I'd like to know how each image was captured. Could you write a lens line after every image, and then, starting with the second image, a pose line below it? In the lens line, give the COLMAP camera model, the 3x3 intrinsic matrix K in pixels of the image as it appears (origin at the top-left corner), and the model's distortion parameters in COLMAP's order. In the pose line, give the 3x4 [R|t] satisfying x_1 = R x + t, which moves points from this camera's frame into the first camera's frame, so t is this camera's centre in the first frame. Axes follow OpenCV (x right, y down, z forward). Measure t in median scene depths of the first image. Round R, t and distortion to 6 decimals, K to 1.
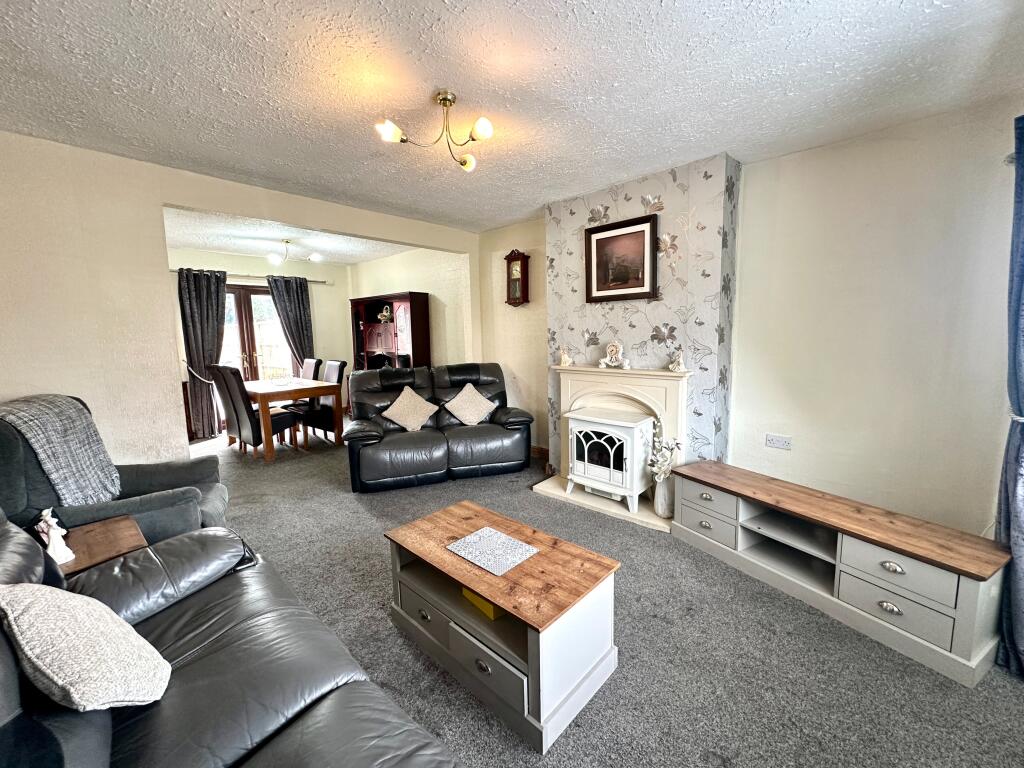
lens RADIAL K [[412.0, 0, 512.0], [0, 412.0, 384.0], [0, 0, 1]] dist [0.000178, 0.000469]
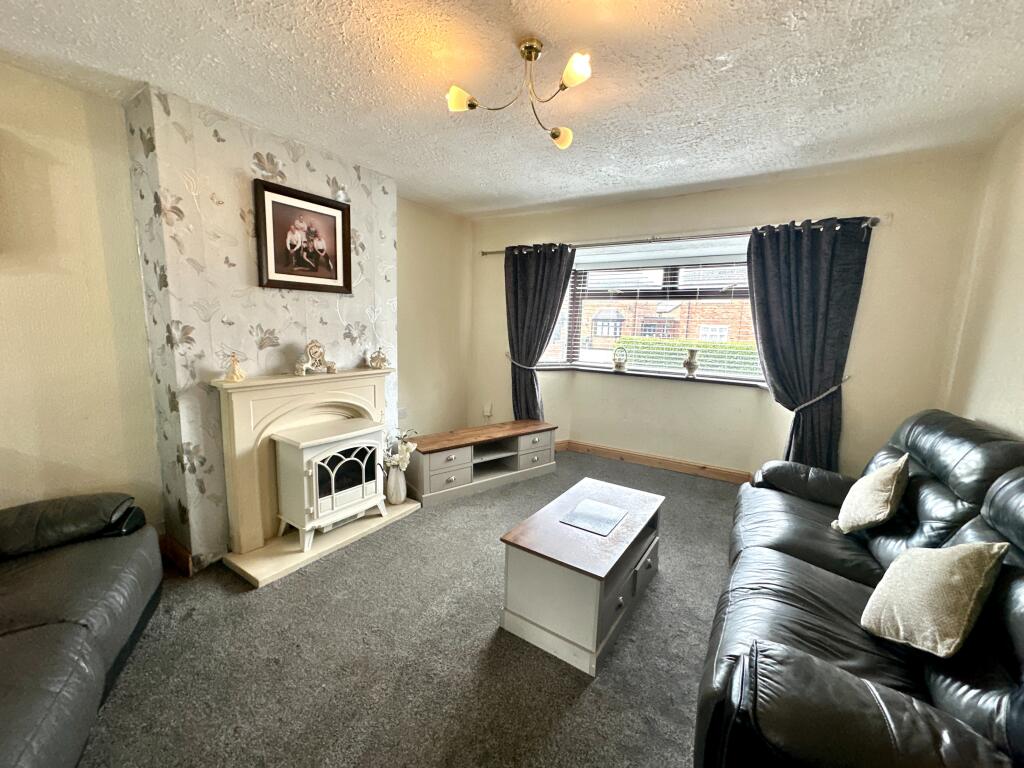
lens RADIAL K [[412.0, 0, 512.0], [0, 412.0, 384.0], [0, 0, 1]] dist [0.000178, 0.000469]
pose [[-0.164083, -0.125455, 0.978437, -0.649314], [0.105621, 0.983943, 0.143873, -0.099696], [-0.980776, 0.126951, -0.148197, 0.779930]]
